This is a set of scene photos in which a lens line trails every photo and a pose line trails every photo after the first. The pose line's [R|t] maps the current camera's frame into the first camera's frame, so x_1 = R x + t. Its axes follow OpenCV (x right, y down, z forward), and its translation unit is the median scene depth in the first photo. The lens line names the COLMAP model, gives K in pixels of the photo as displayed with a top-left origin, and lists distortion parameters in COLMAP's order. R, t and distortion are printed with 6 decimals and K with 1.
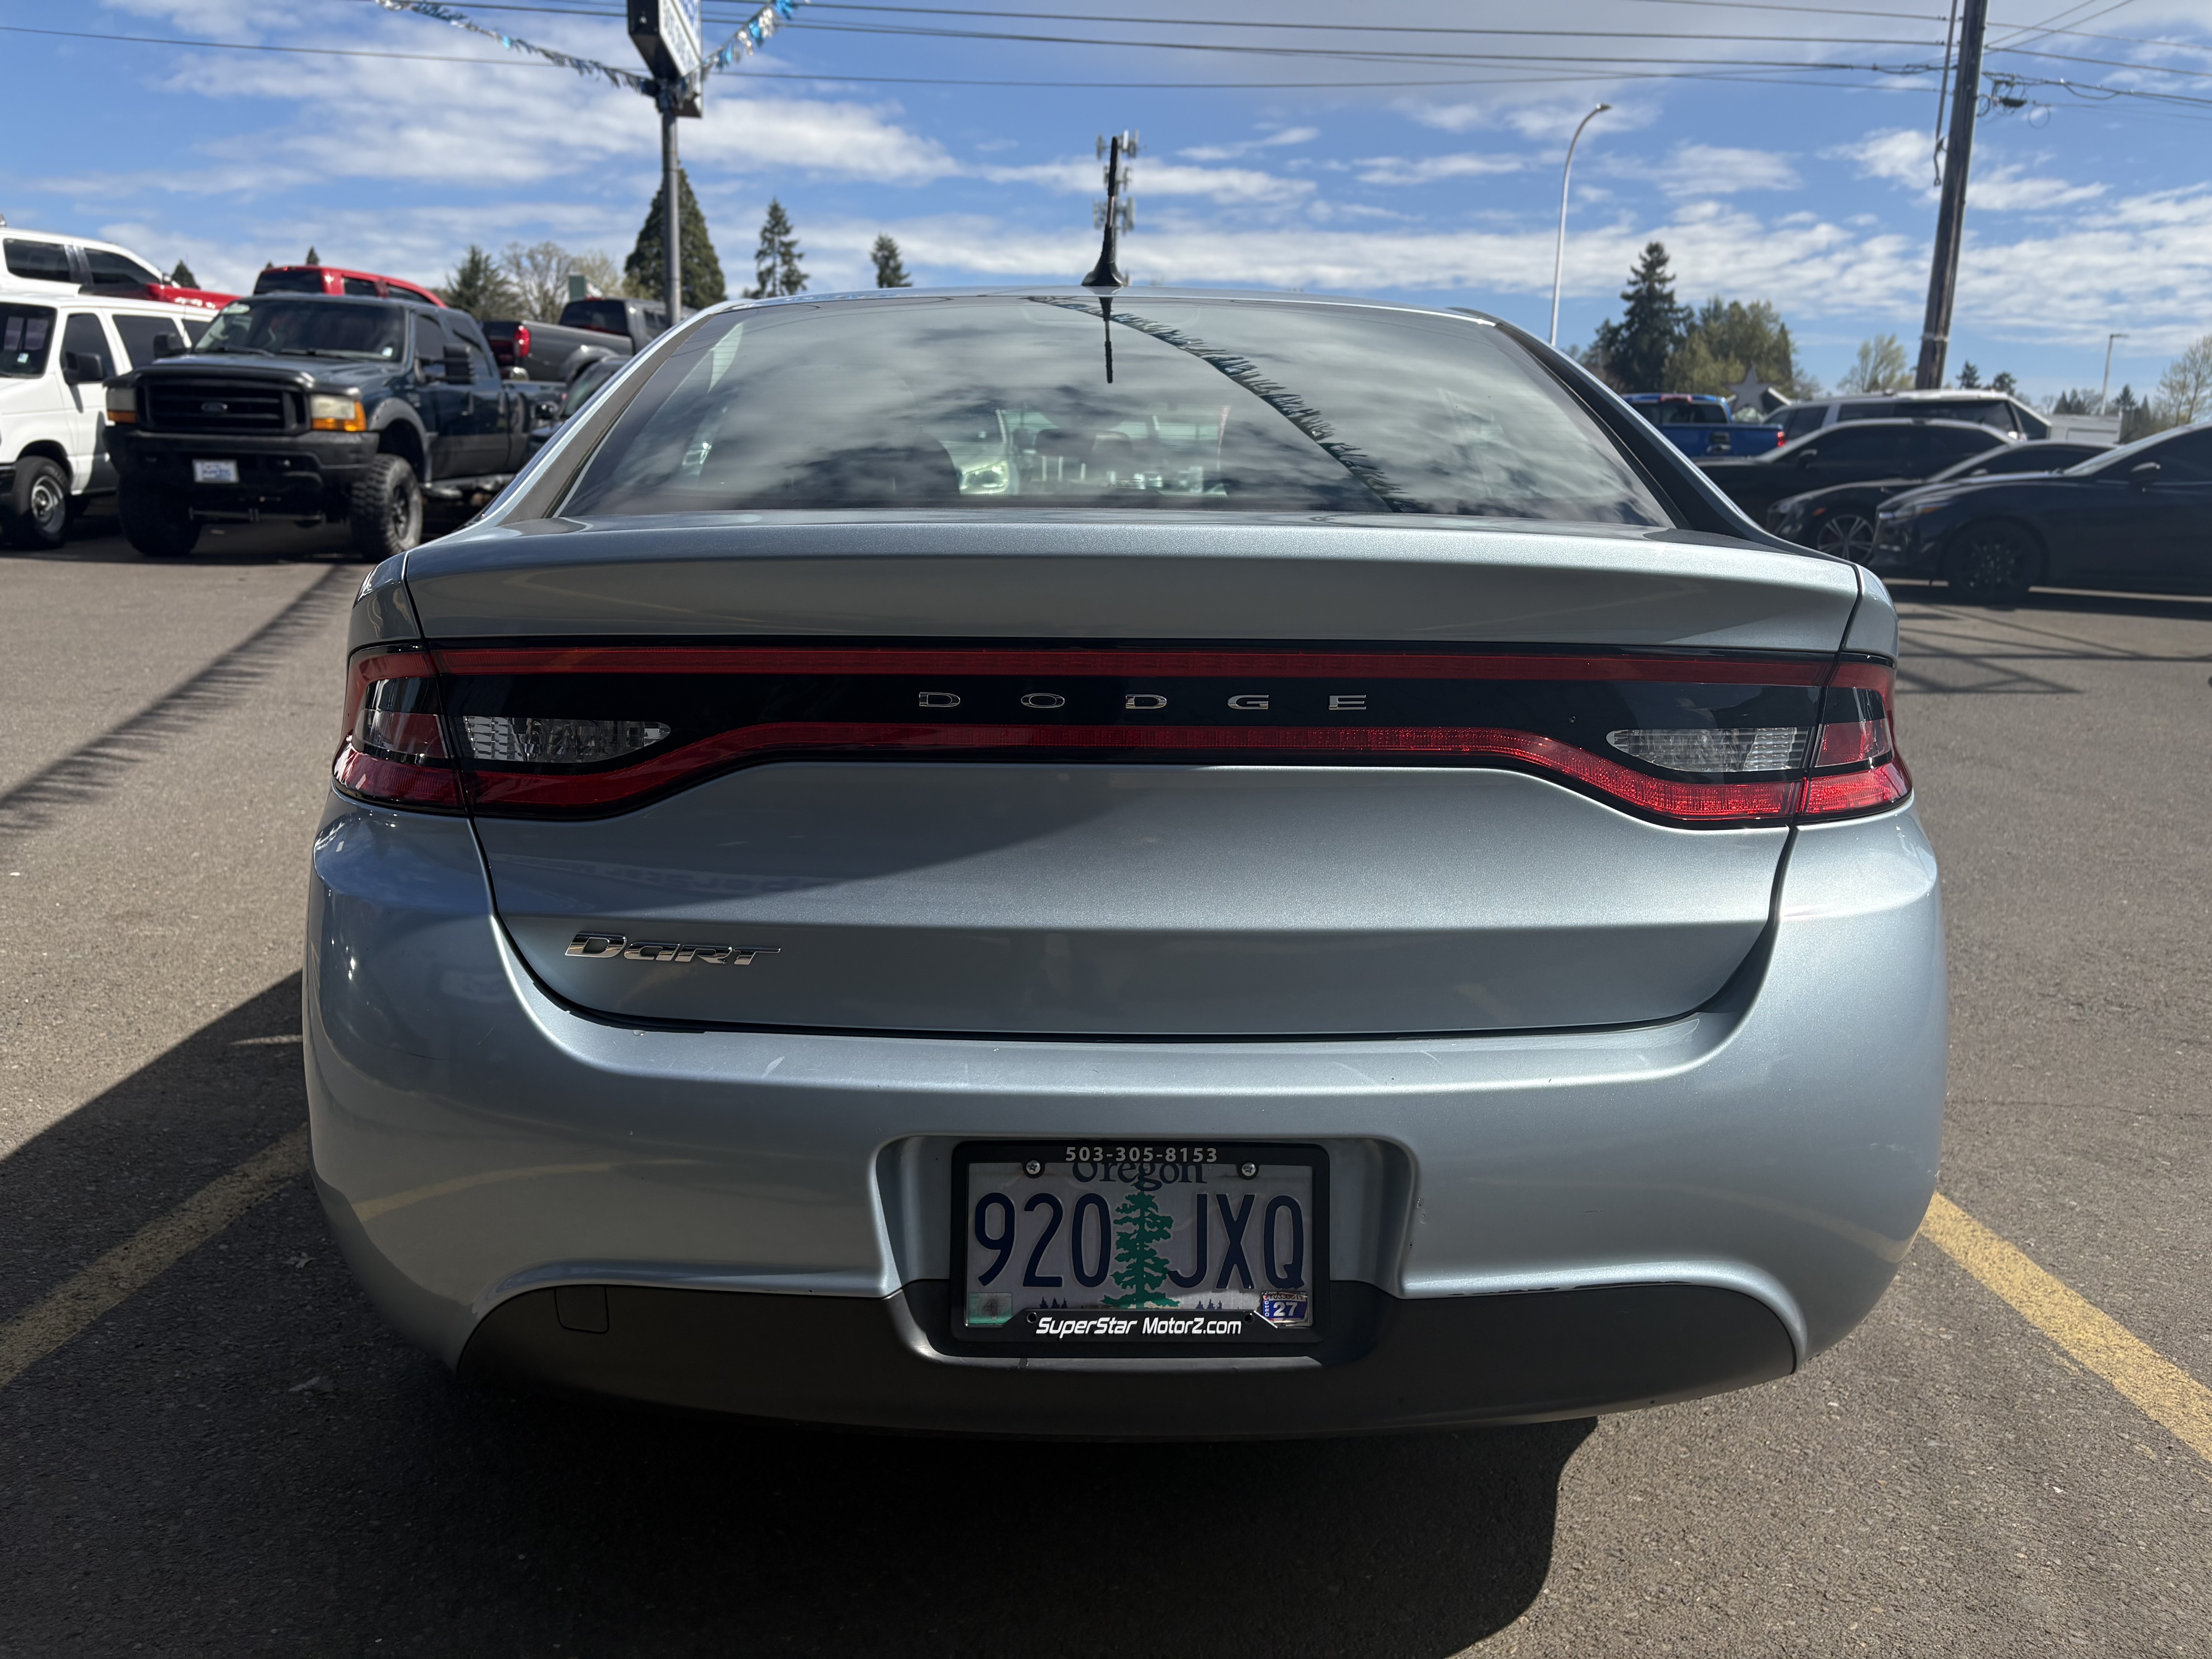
lens RADIAL K [[1644.5, 0, 1089.7], [0, 1644.5, 820.5], [0, 0, 1]] dist [0.107316, -0.130463]
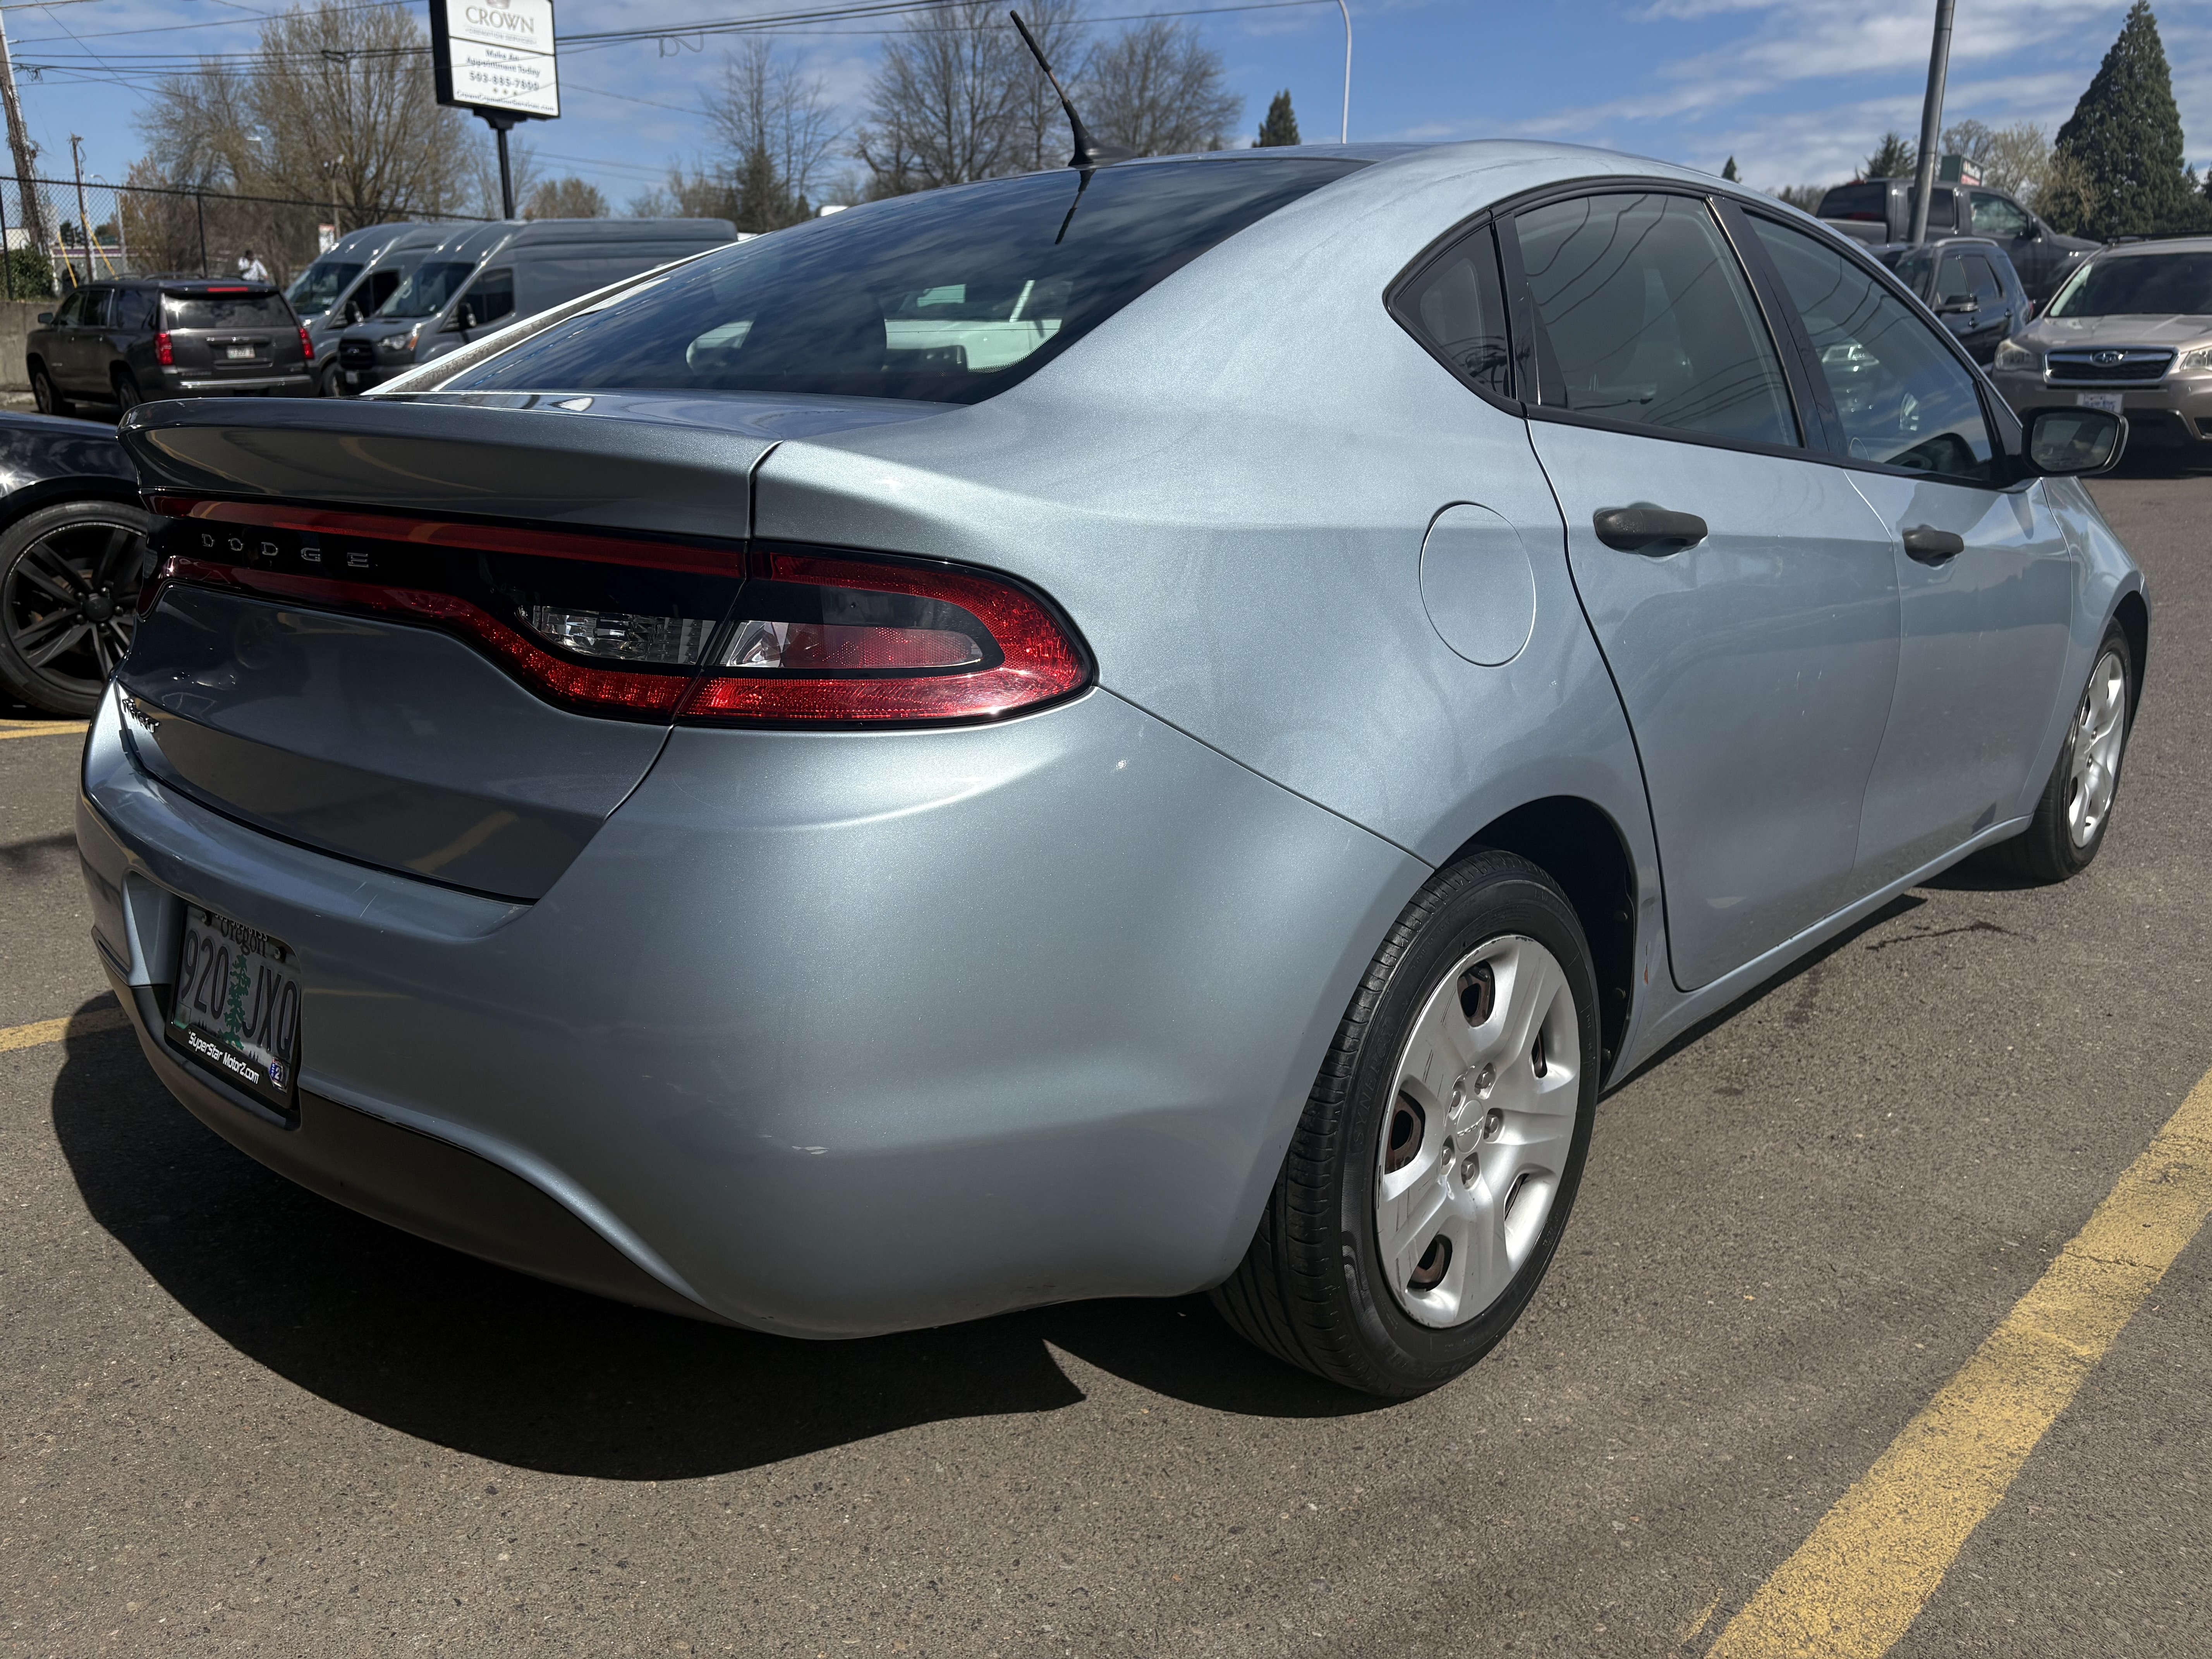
lens RADIAL K [[1644.5, 0, 1089.7], [0, 1644.5, 820.5], [0, 0, 1]] dist [0.107316, -0.130463]
pose [[0.721993, 0.145574, -0.676412, 0.815320], [-0.111372, 0.989319, 0.094039, -0.037010], [0.682878, 0.007437, 0.730495, 0.324995]]
